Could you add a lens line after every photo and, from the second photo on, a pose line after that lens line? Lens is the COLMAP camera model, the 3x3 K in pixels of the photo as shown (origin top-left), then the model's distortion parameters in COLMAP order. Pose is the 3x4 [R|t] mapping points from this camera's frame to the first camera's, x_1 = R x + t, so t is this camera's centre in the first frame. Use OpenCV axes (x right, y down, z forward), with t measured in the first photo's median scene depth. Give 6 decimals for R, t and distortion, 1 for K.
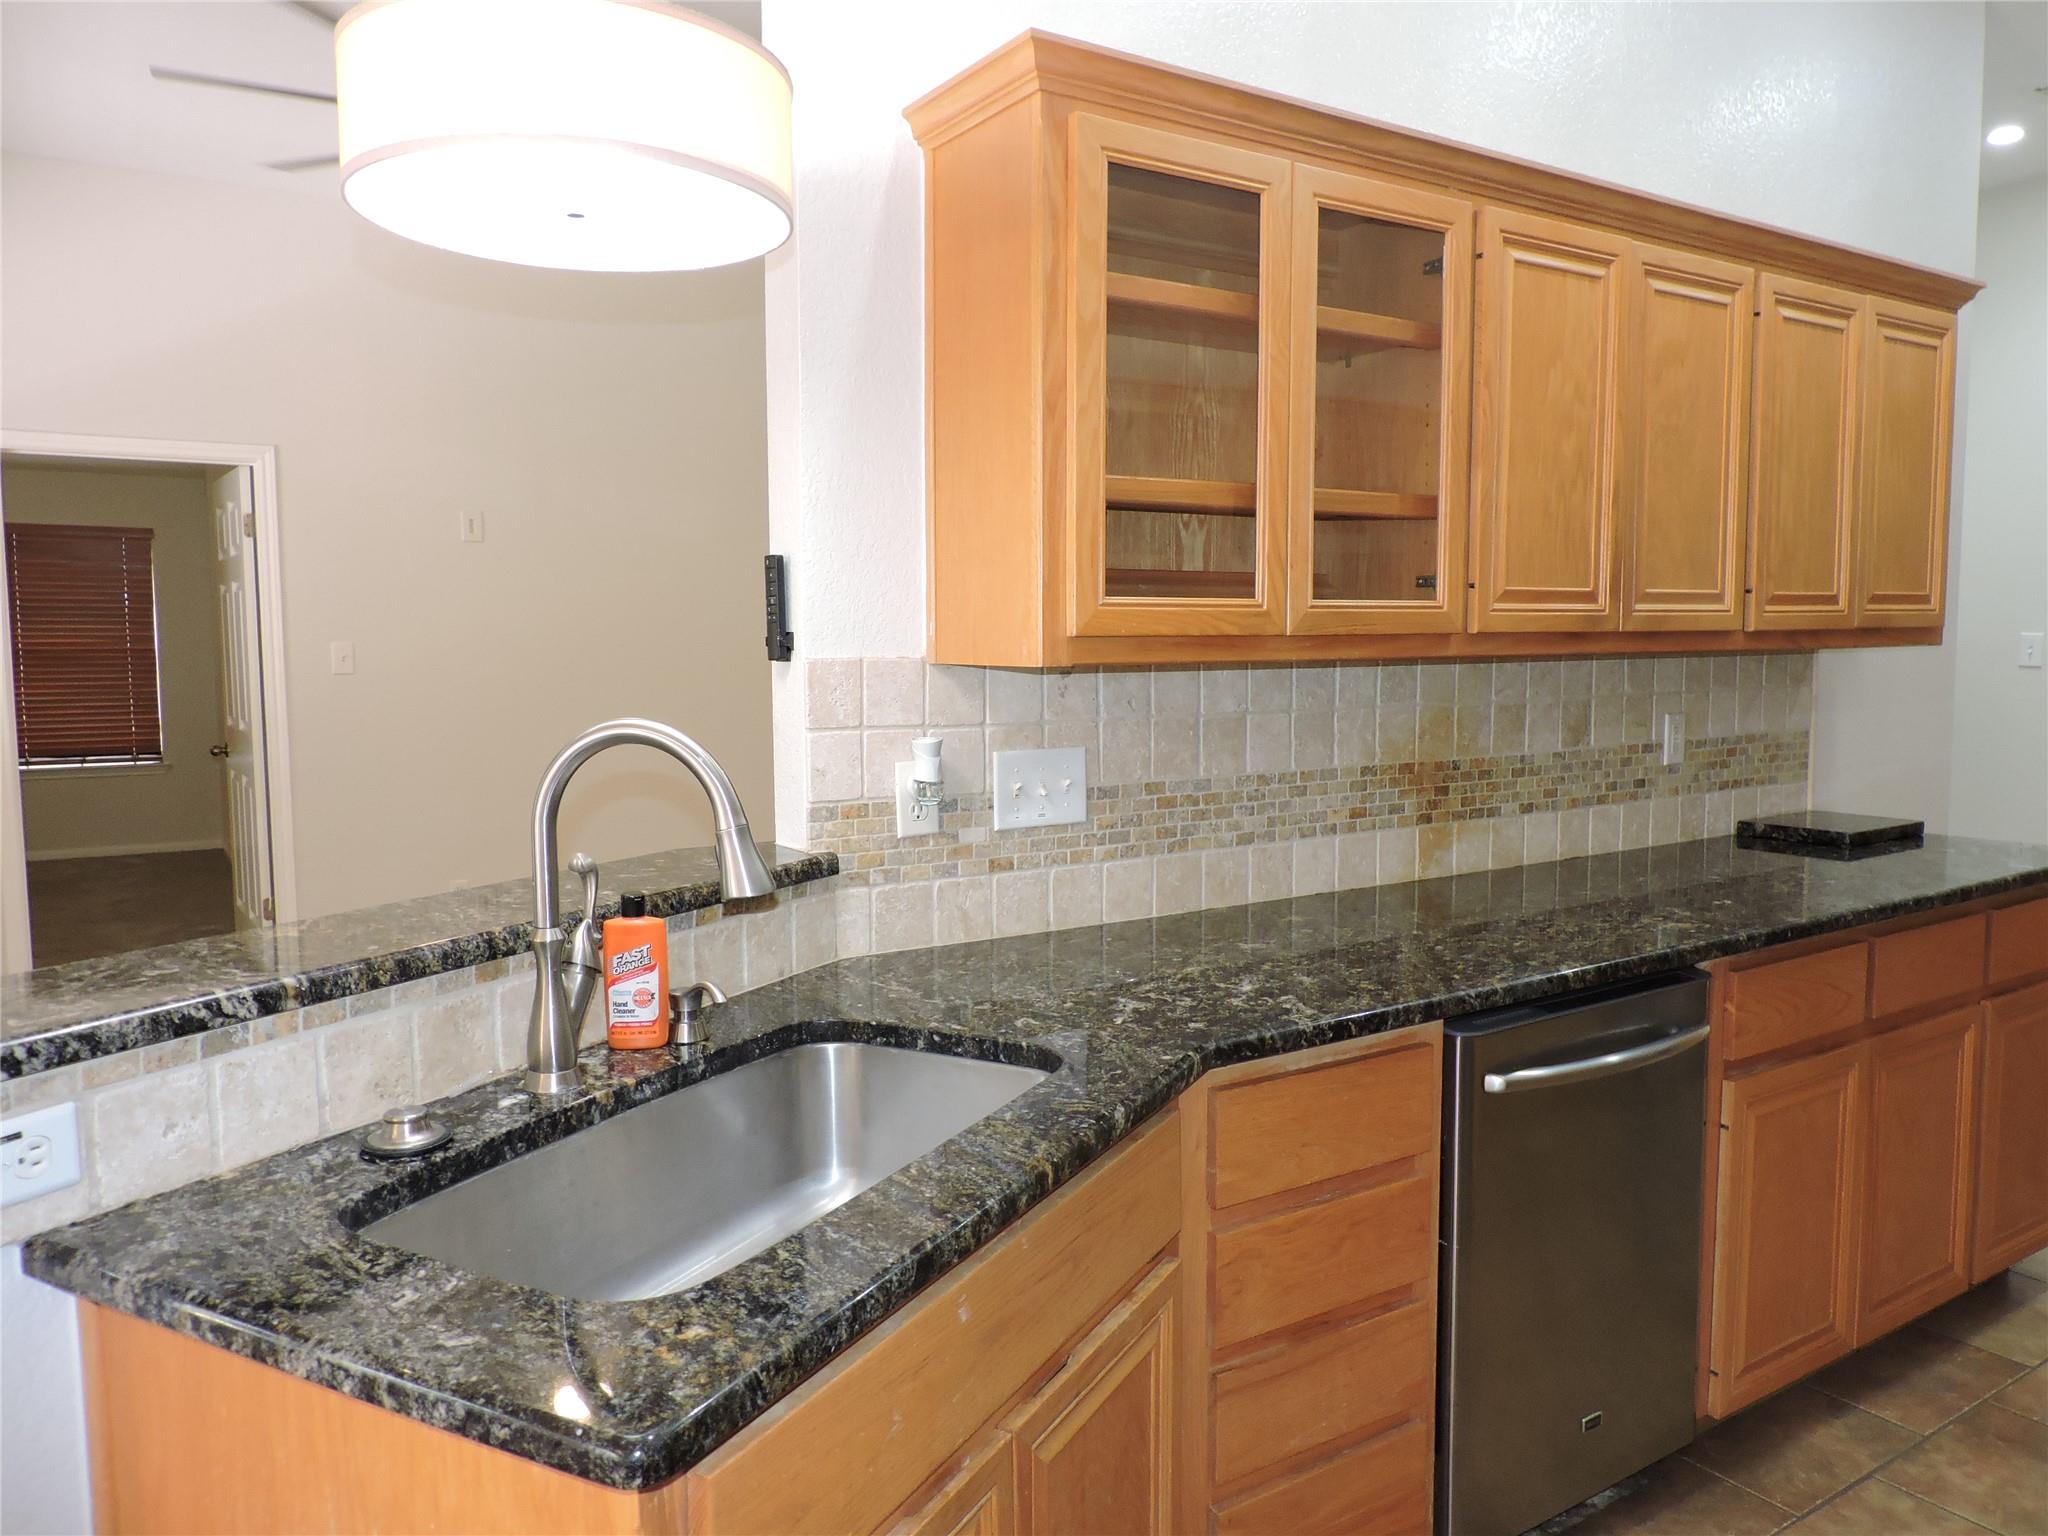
lens RADIAL K [[1448.9, 0, 1027.7], [0, 1448.9, 768.5], [0, 0, 1]] dist [-0.016328, -0.004441]
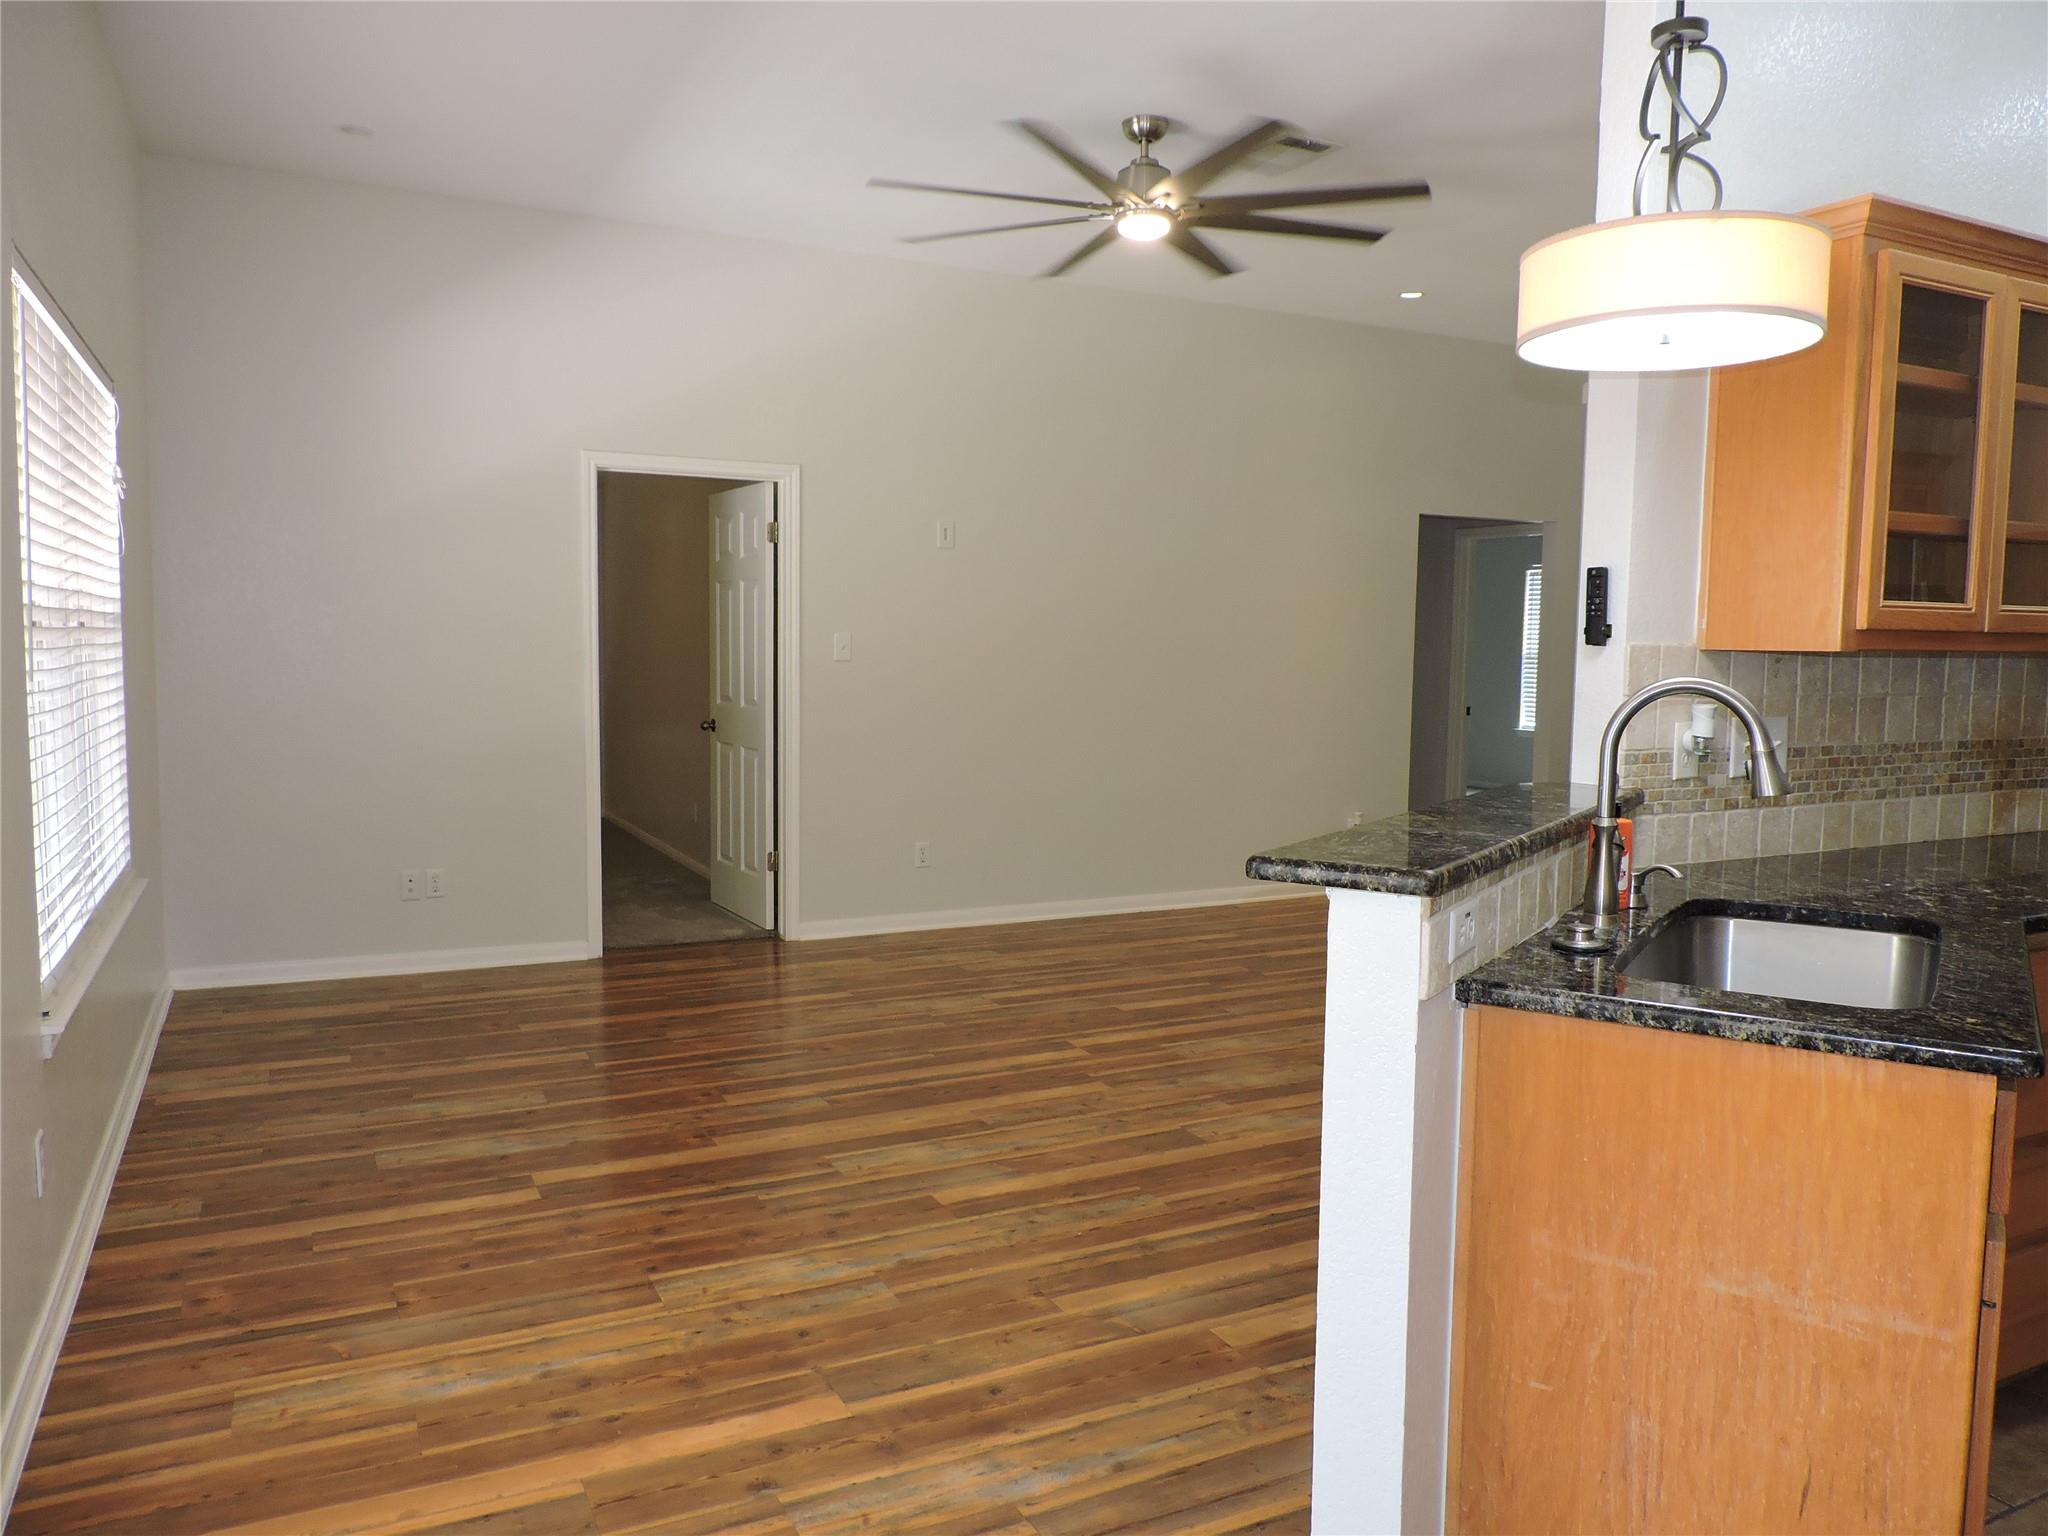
lens RADIAL K [[1448.9, 0, 1021.3], [0, 1448.9, 761.9], [0, 0, 1]] dist [-0.016328, -0.004441]
pose [[0.995021, 0.022320, -0.097138, -0.557655], [-0.023156, 0.999704, -0.007484, 0.055354], [0.096942, 0.009696, 0.995243, -0.380175]]
